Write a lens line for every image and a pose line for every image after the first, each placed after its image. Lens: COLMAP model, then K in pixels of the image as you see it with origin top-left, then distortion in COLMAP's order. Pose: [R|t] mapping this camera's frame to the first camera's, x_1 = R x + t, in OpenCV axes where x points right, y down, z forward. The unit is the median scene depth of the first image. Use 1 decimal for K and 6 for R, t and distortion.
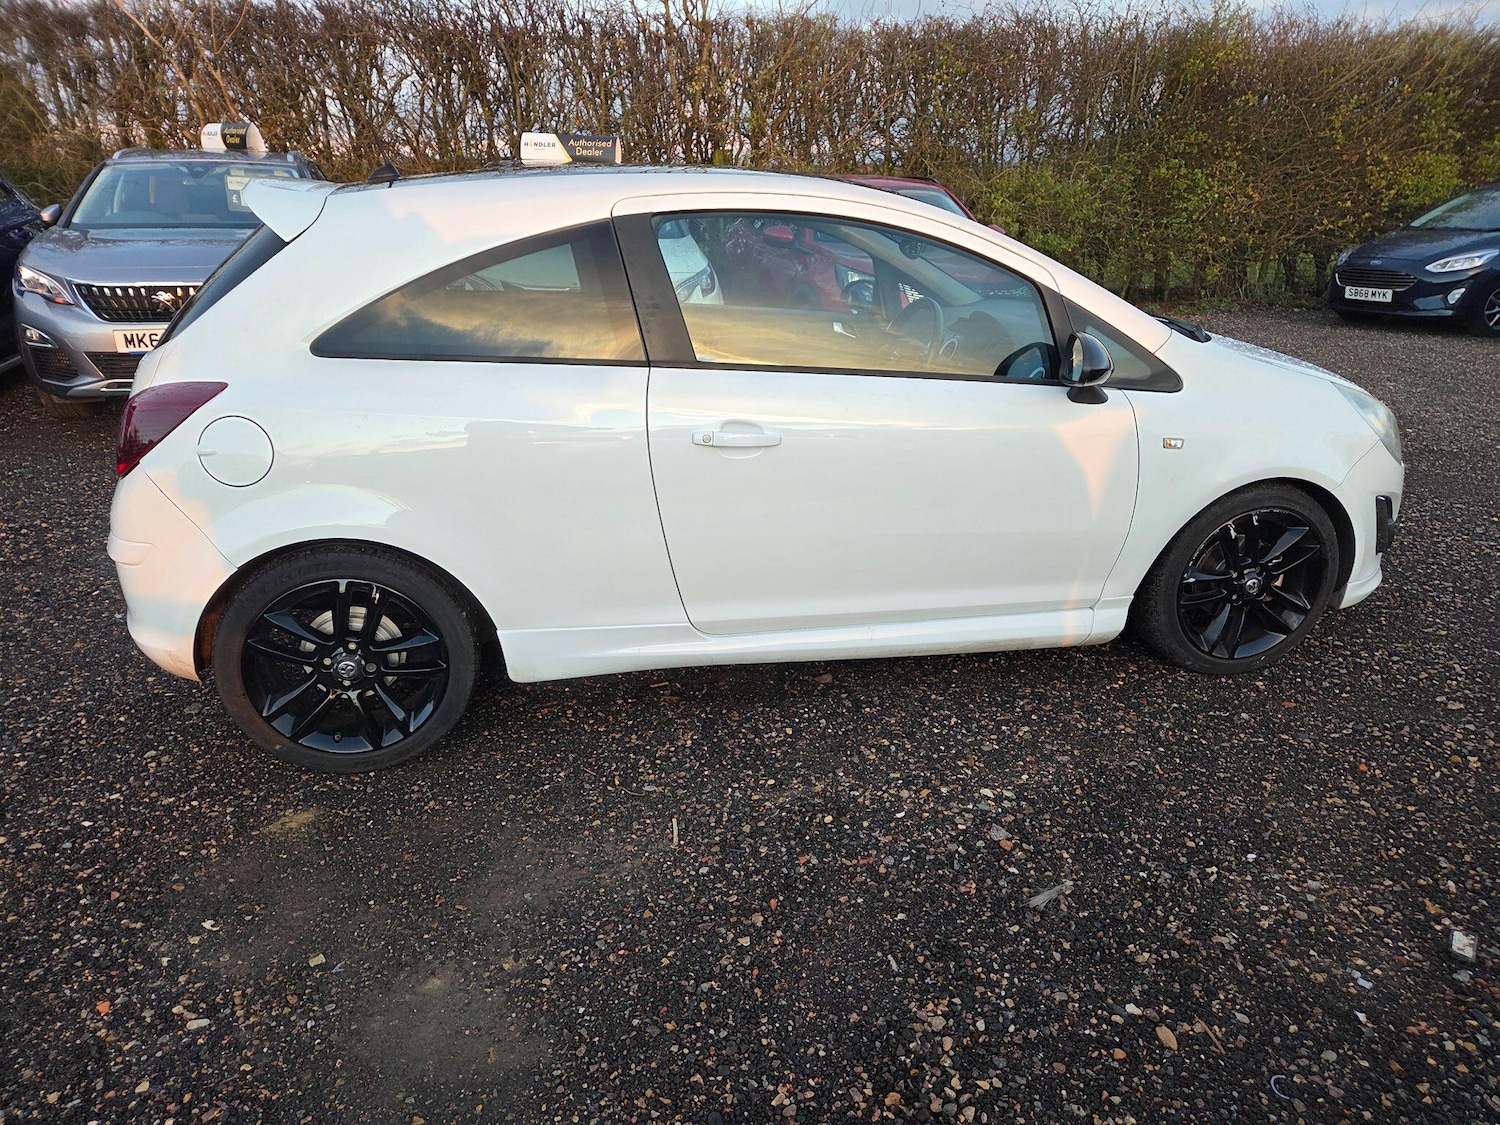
lens RADIAL K [[1057.5, 0, 750.0], [0, 1057.5, 562.5], [0, 0, 1]] dist [0.080335, -0.089258]
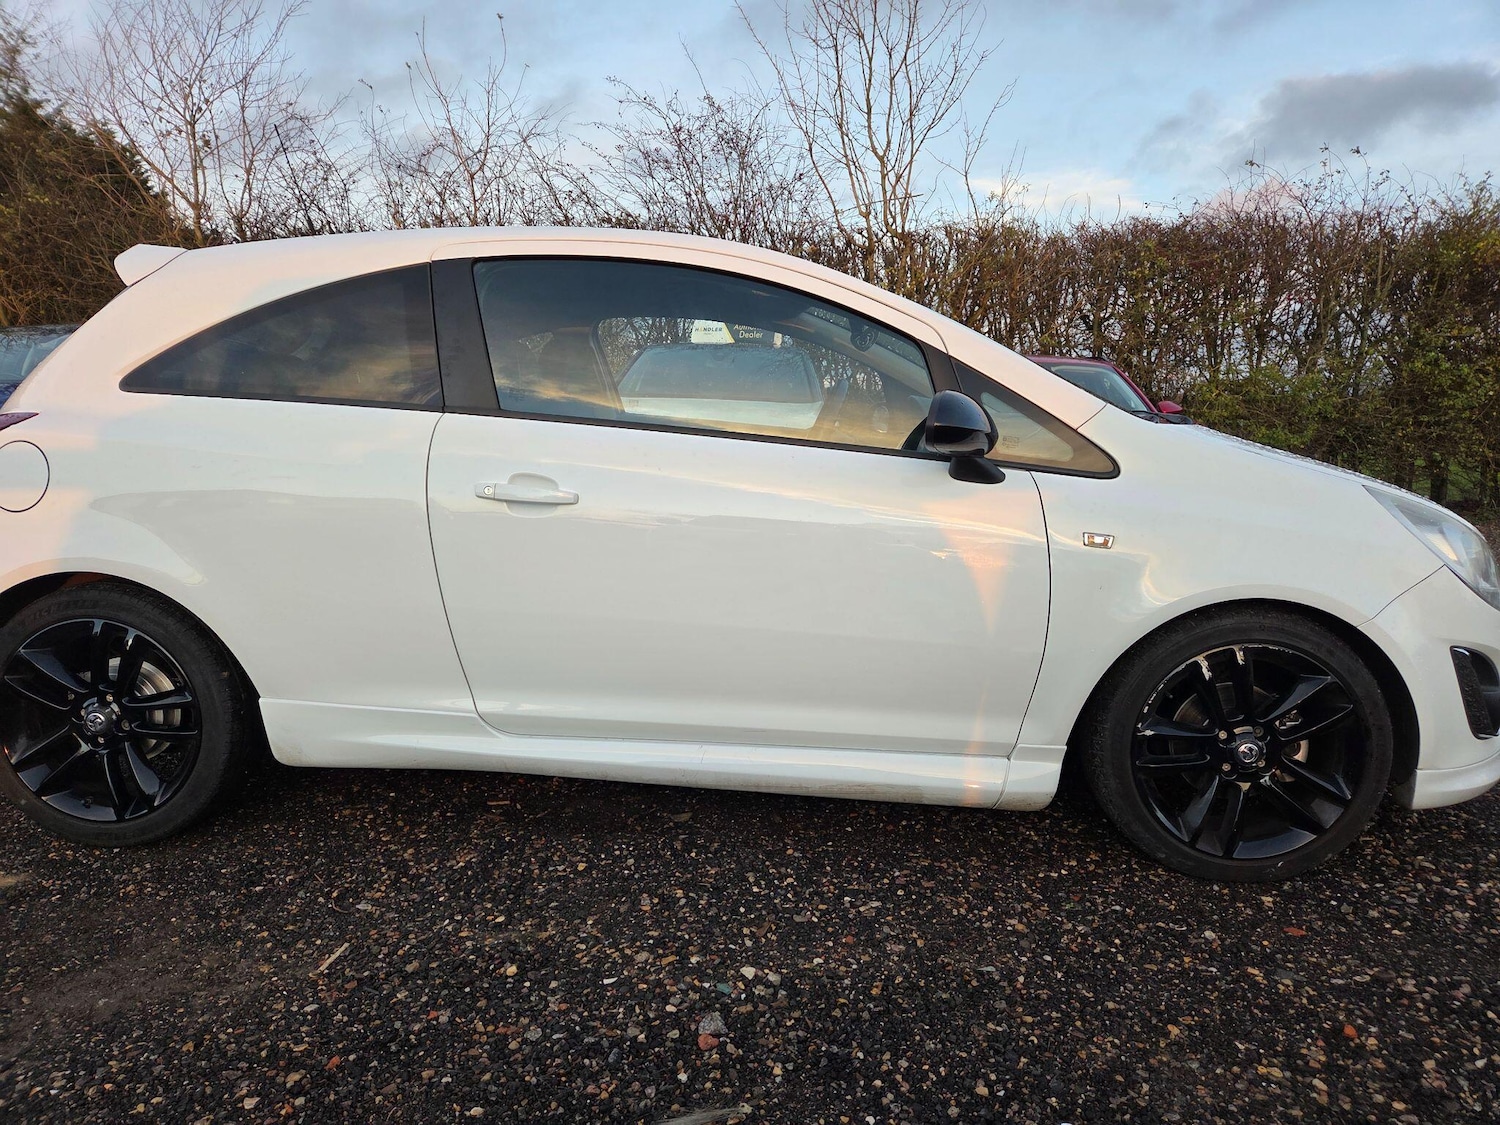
lens RADIAL K [[1037.1, 0, 754.2], [0, 1037.1, 529.4], [0, 0, 1]] dist [0.075116, -0.065296]
pose [[0.960278, 0.040713, -0.276058, 0.360927], [-0.104618, 0.969666, -0.220913, 0.071765], [0.258690, 0.241019, 0.935409, 0.229846]]
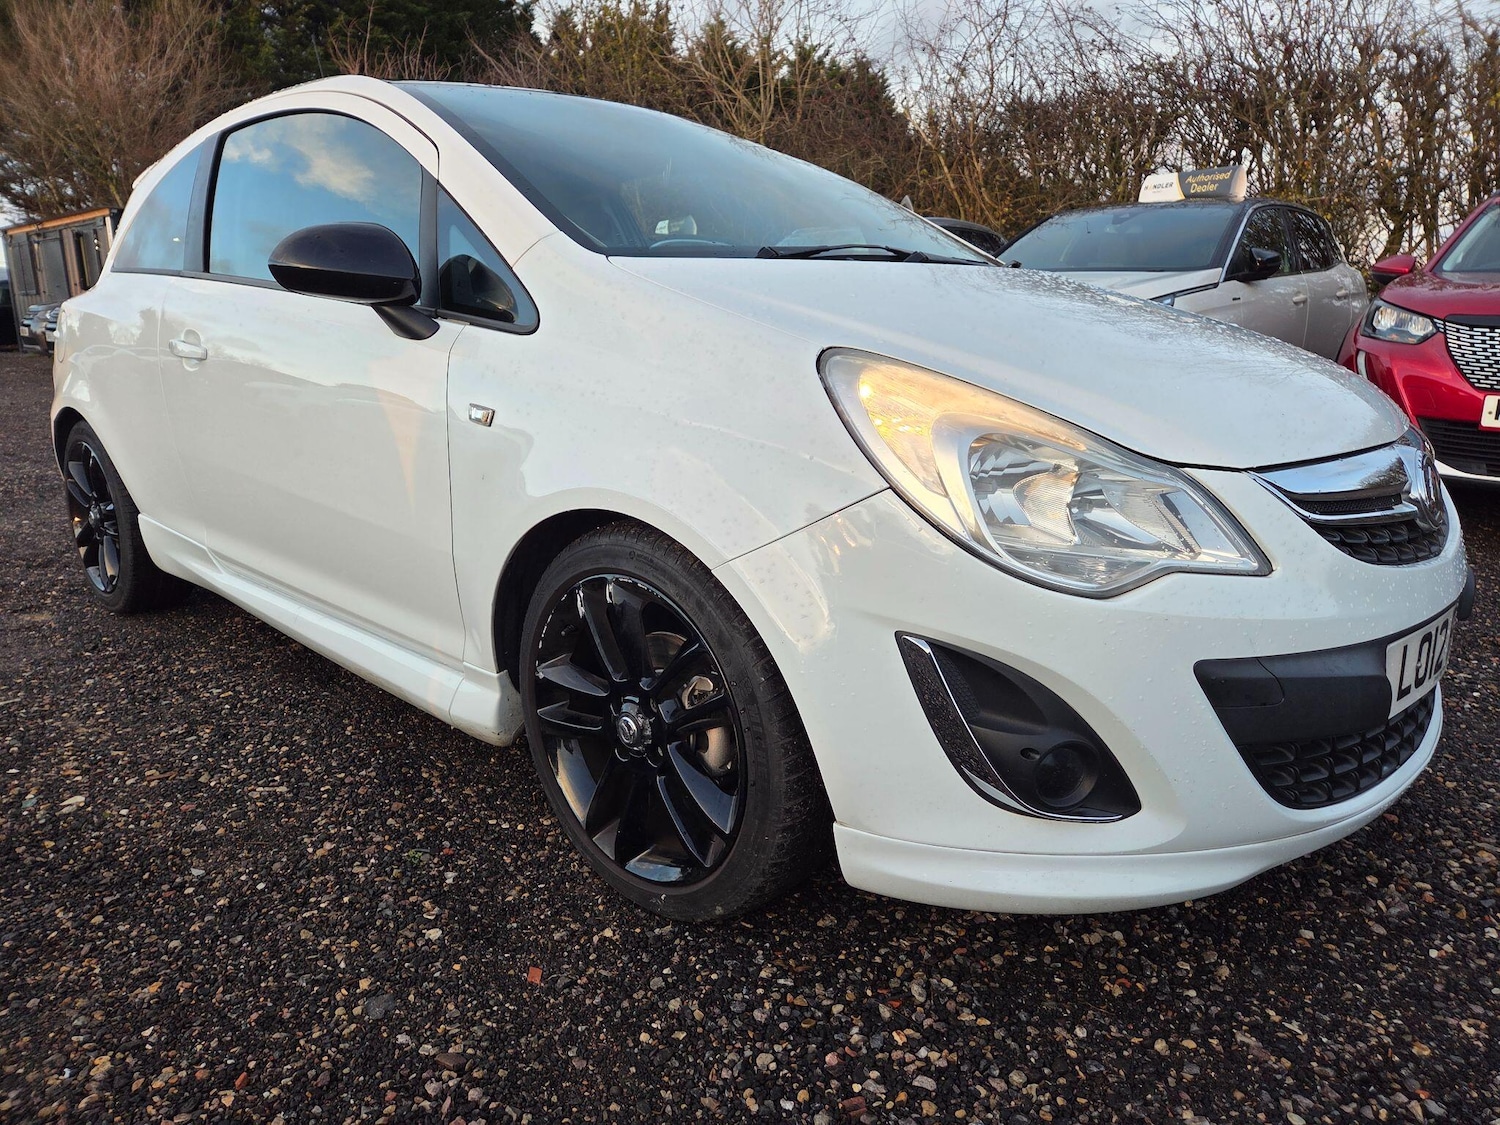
lens RADIAL K [[1030.5, 0, 785.6], [0, 1030.5, 522.5], [0, 0, 1]] dist [0.059359, -0.001070]
pose [[0.562011, 0.160767, -0.811356, 0.946948], [-0.273046, 0.962000, 0.001483, -0.098709], [0.780762, 0.220704, 0.584551, 0.800522]]
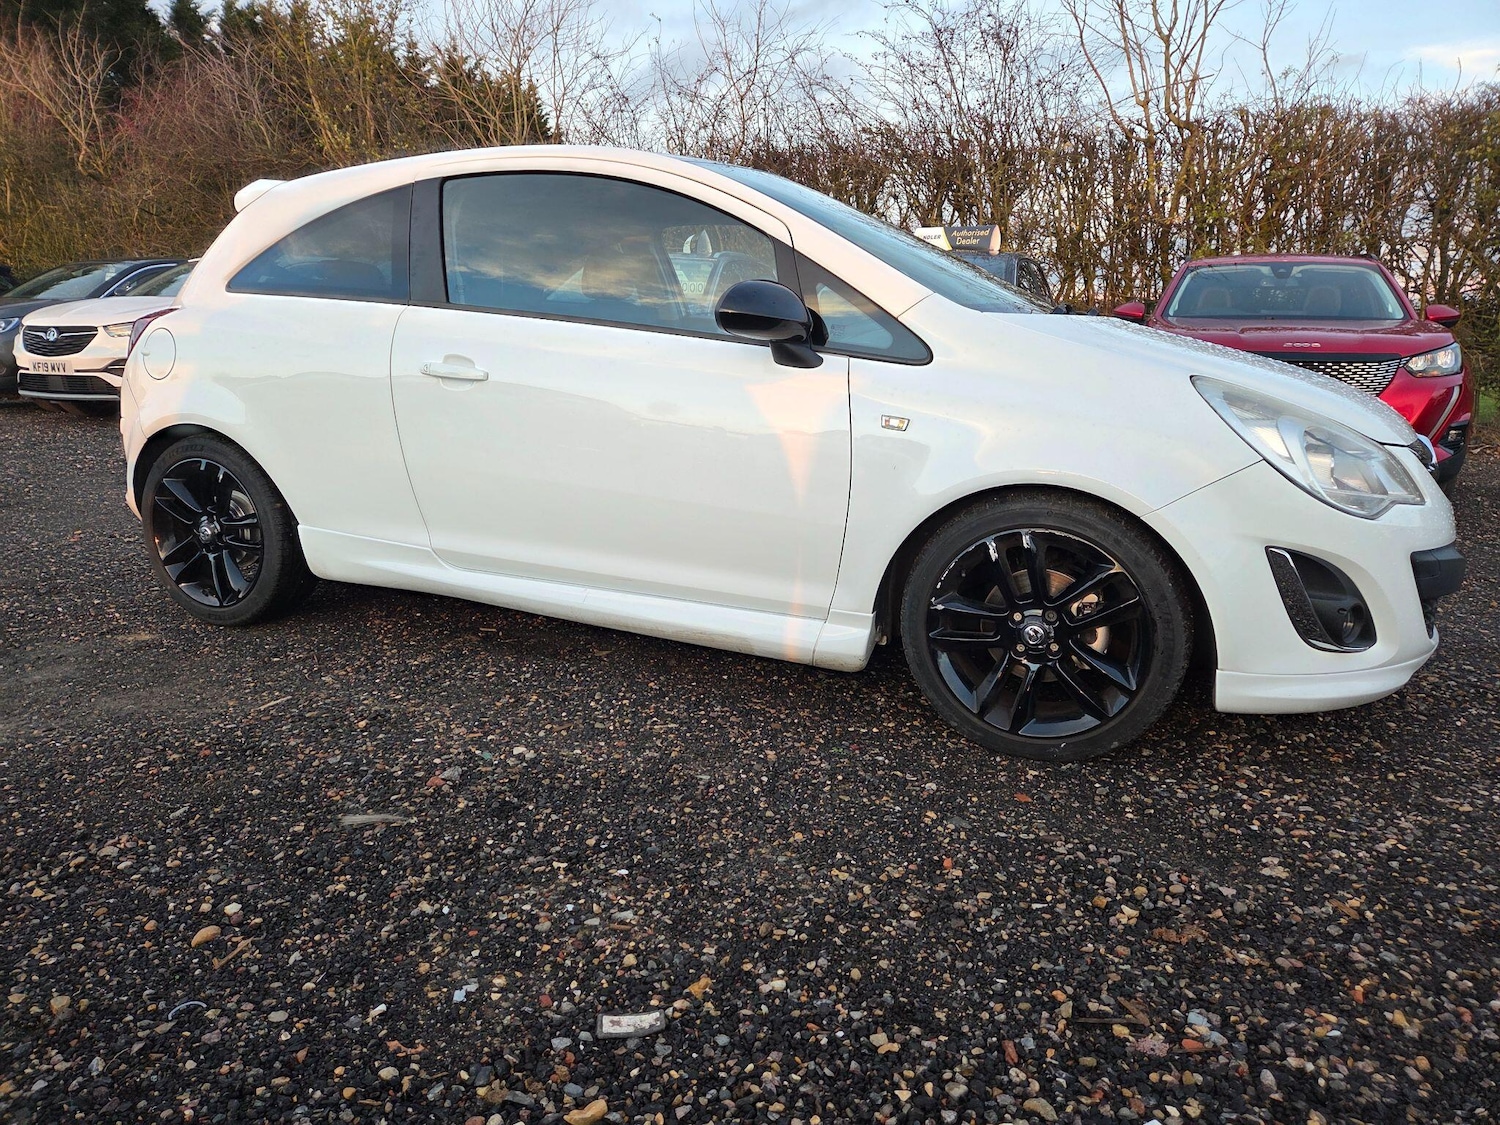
lens RADIAL K [[1037.1, 0, 754.2], [0, 1037.1, 529.4], [0, 0, 1]] dist [0.075116, -0.065296]
pose [[0.802542, 0.120893, -0.584218, 0.773259], [-0.212616, 0.972913, -0.090745, 0.061626], [0.557423, 0.197041, 0.806507, 0.314546]]
